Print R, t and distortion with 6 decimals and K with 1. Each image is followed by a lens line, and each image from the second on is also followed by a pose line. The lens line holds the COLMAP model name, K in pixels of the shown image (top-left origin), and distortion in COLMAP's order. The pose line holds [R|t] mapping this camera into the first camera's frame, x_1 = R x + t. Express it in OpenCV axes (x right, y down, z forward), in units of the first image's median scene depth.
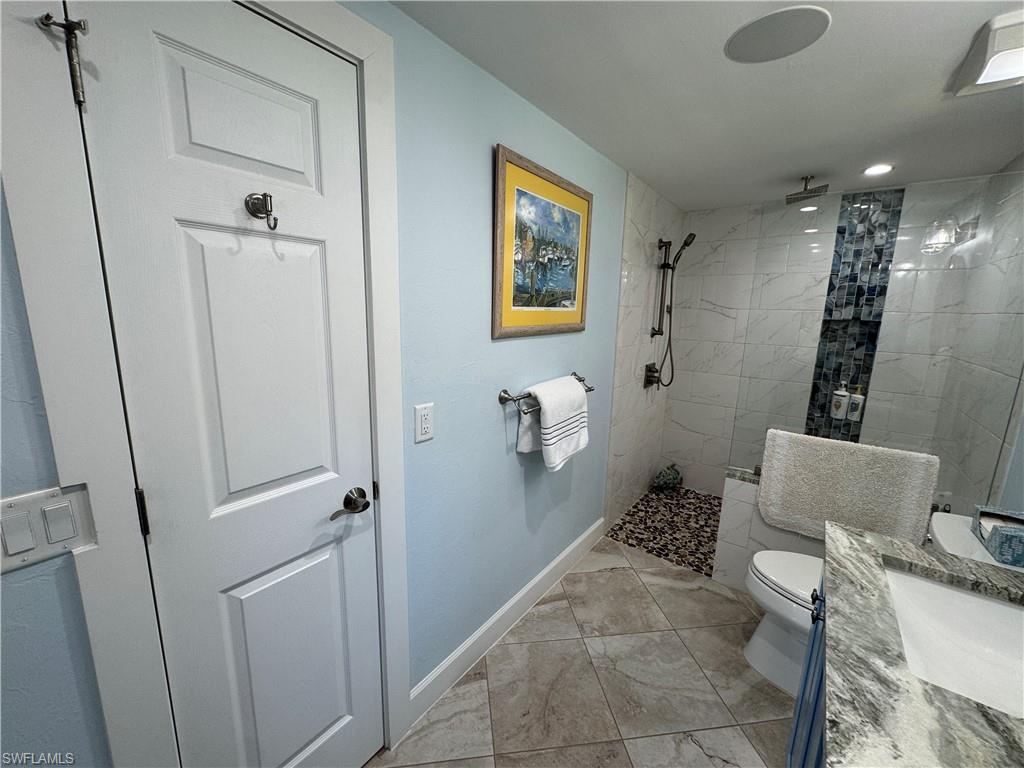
lens RADIAL K [[408.2, 0, 512.2], [0, 408.2, 385.3], [0, 0, 1]] dist [-0.003166, 0.000348]
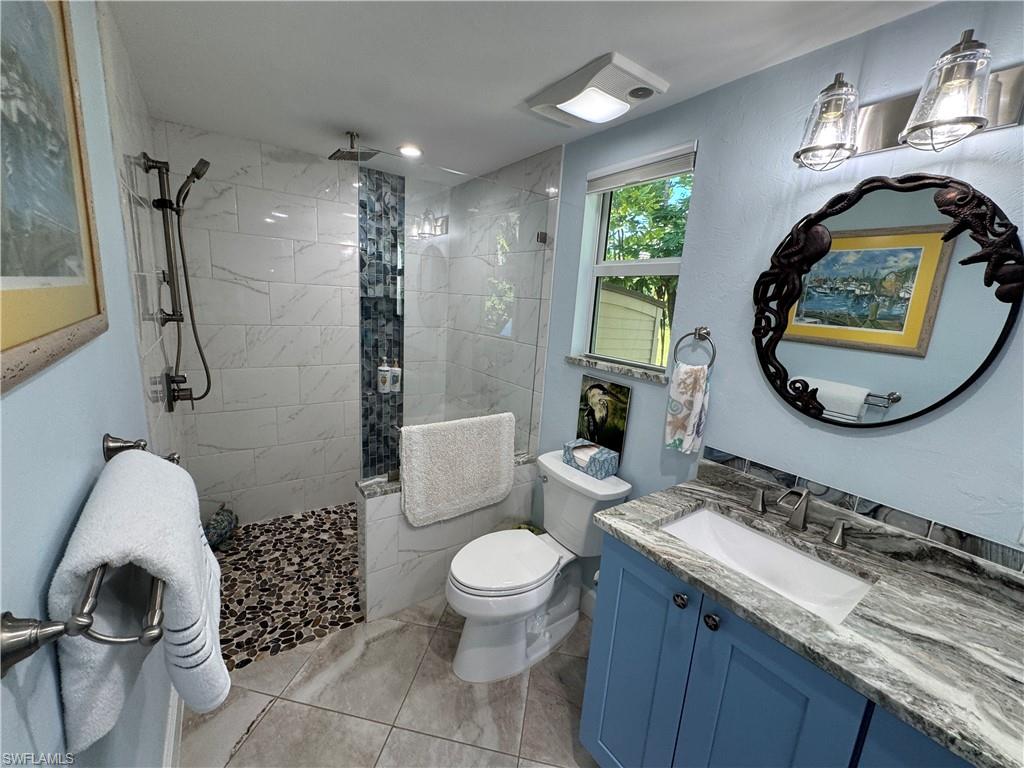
lens RADIAL K [[408.2, 0, 508.1], [0, 408.2, 384.7], [0, 0, 1]] dist [-0.003166, 0.000348]
pose [[0.309063, -0.198682, 0.930057, -0.075762], [0.123694, 0.978026, 0.167825, -0.078672], [-0.942963, 0.063174, 0.326847, 0.376831]]
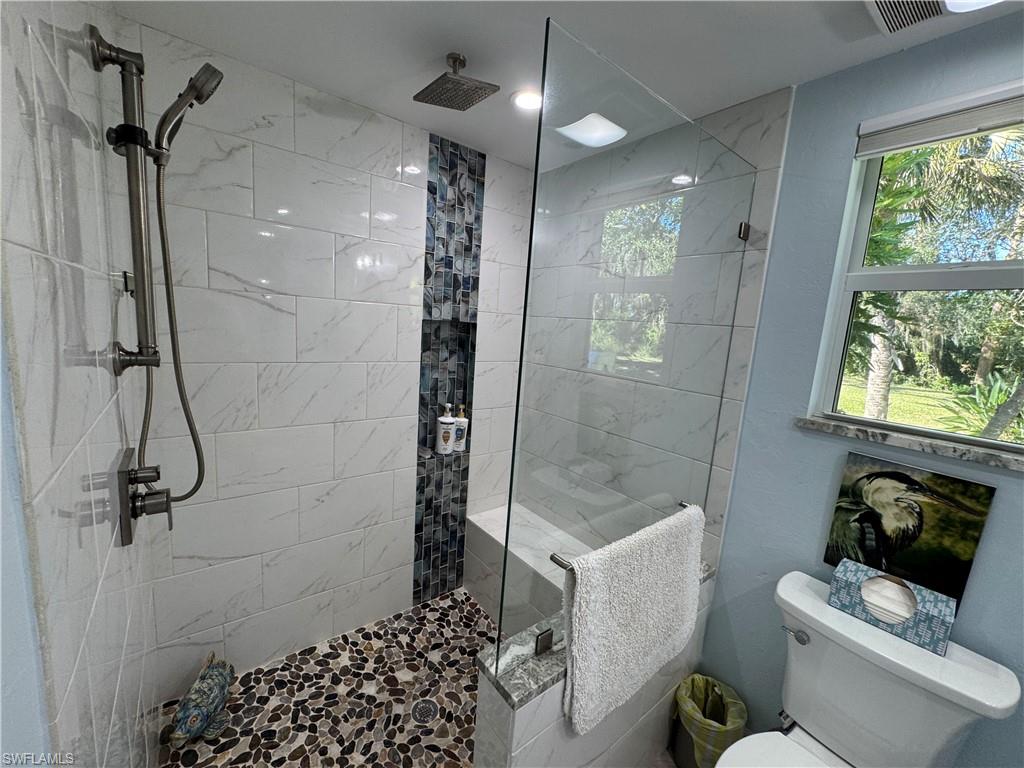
lens RADIAL K [[408.2, 0, 508.2], [0, 408.2, 384.4], [0, 0, 1]] dist [-0.003166, 0.000348]
pose [[0.260708, -0.148872, 0.953870, 0.144896], [0.118185, 0.985529, 0.121511, -0.125153], [-0.958156, 0.081055, 0.274530, 0.710840]]
